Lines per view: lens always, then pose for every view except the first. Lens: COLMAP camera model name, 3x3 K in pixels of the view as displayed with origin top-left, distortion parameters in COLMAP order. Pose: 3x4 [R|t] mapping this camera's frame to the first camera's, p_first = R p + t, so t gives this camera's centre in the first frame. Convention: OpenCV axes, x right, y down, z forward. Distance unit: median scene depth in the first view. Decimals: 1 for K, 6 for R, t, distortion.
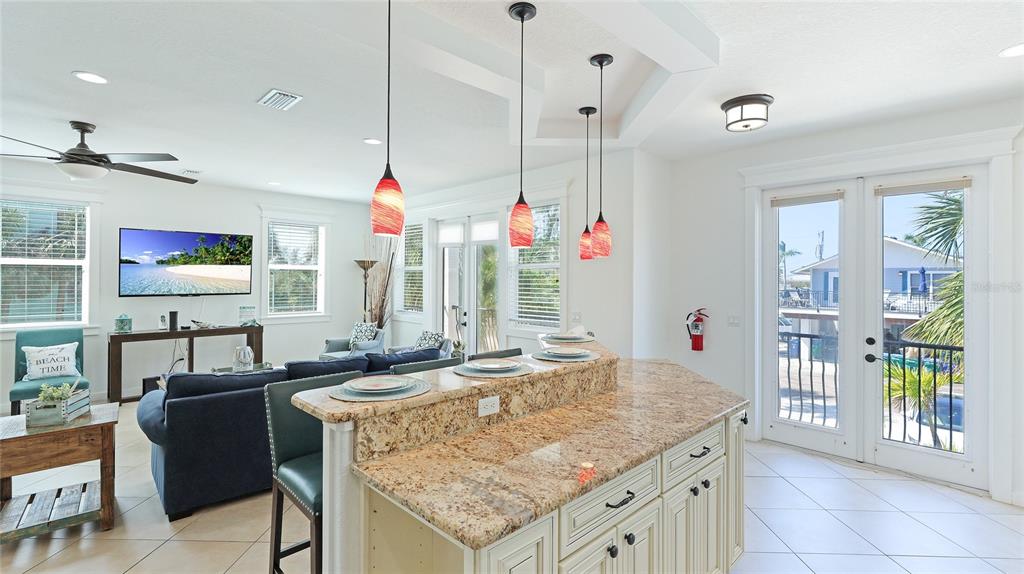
lens RADIAL K [[463.6, 0, 513.9], [0, 463.6, 281.6], [0, 0, 1]] dist [-0.000390, 0.000284]
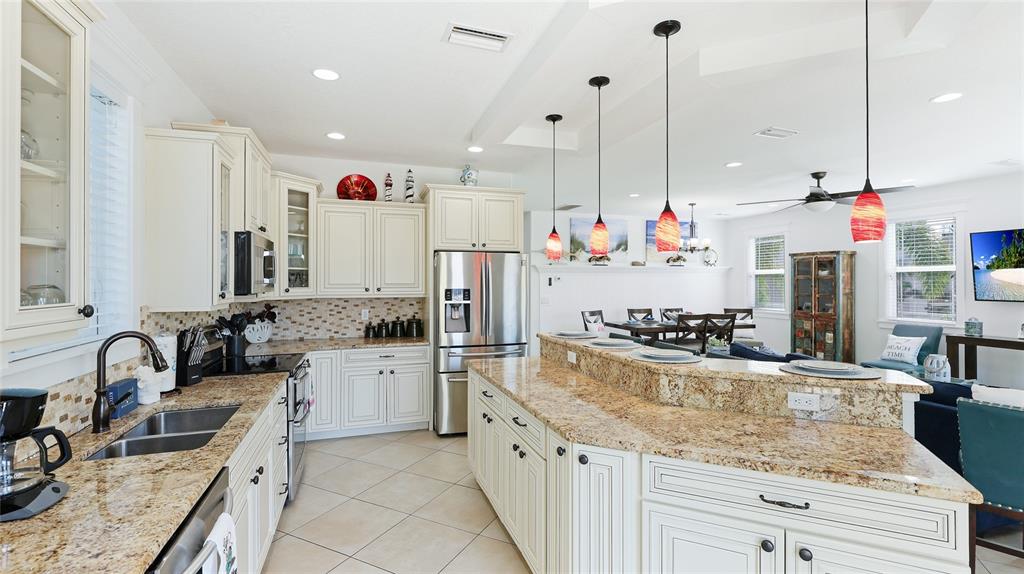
lens RADIAL K [[463.6, 0, 513.9], [0, 463.6, 281.6], [0, 0, 1]] dist [-0.000390, 0.000284]
pose [[-0.424427, -0.006691, -0.905438, 0.473804], [-0.009201, 0.999953, -0.003076, 0.003147], [0.905416, 0.007025, -0.424468, 0.473111]]
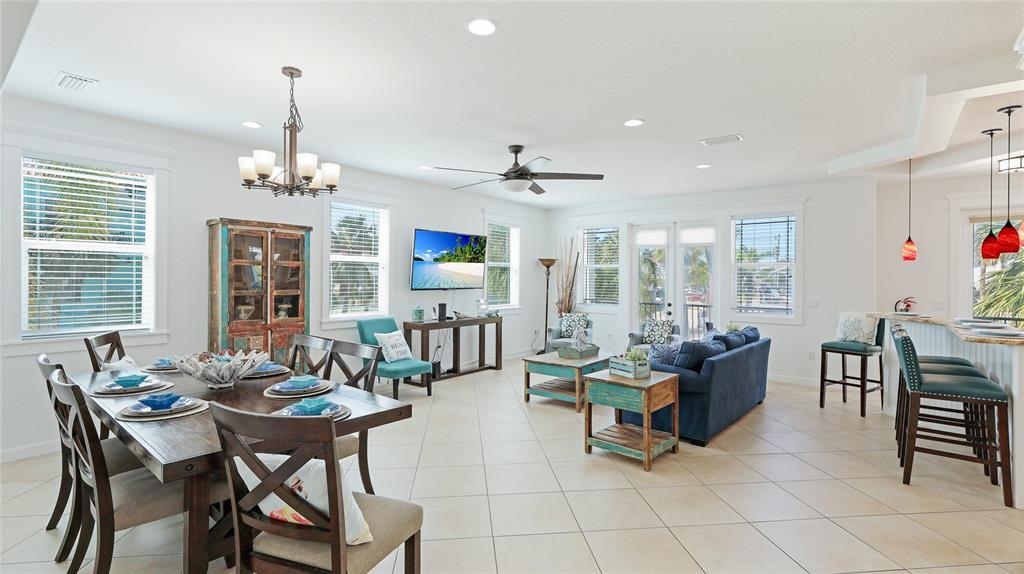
lens RADIAL K [[463.6, 0, 513.9], [0, 463.6, 281.6], [0, 0, 1]] dist [-0.000390, 0.000284]
pose [[0.992752, 0.000505, 0.120176, -0.684482], [-0.000609, 0.999999, 0.000826, 0.009637], [-0.120176, -0.000893, 0.992752, -0.141289]]
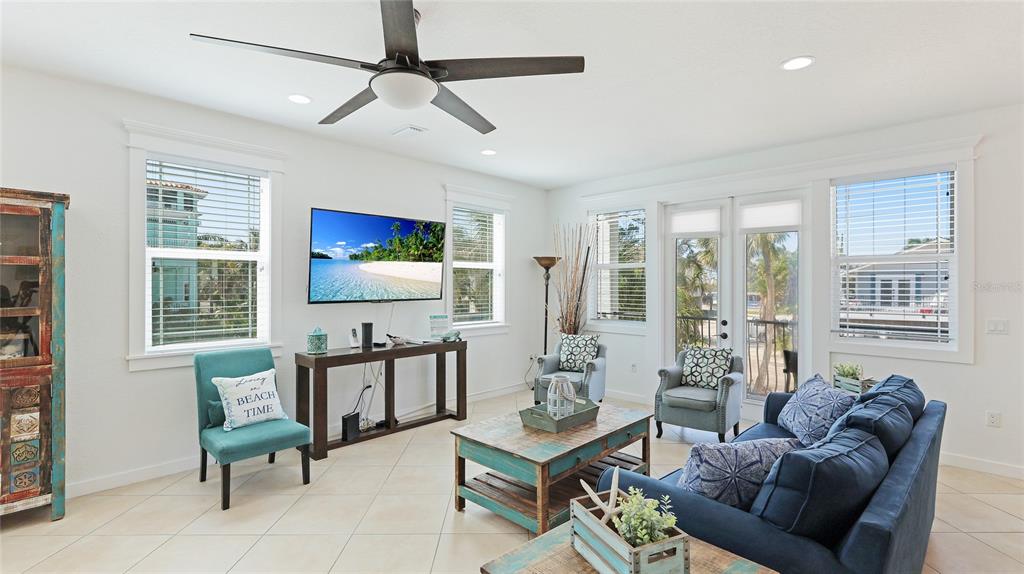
lens RADIAL K [[457.4, 0, 512.0], [0, 457.4, 287.0], [0, 0, 1]] dist [0.000388, -0.000033]
pose [[0.999720, -0.006148, 0.022849, -0.508697], [0.006175, 0.999980, -0.001105, 0.008104], [-0.022842, 0.001246, 0.999738, 0.254536]]
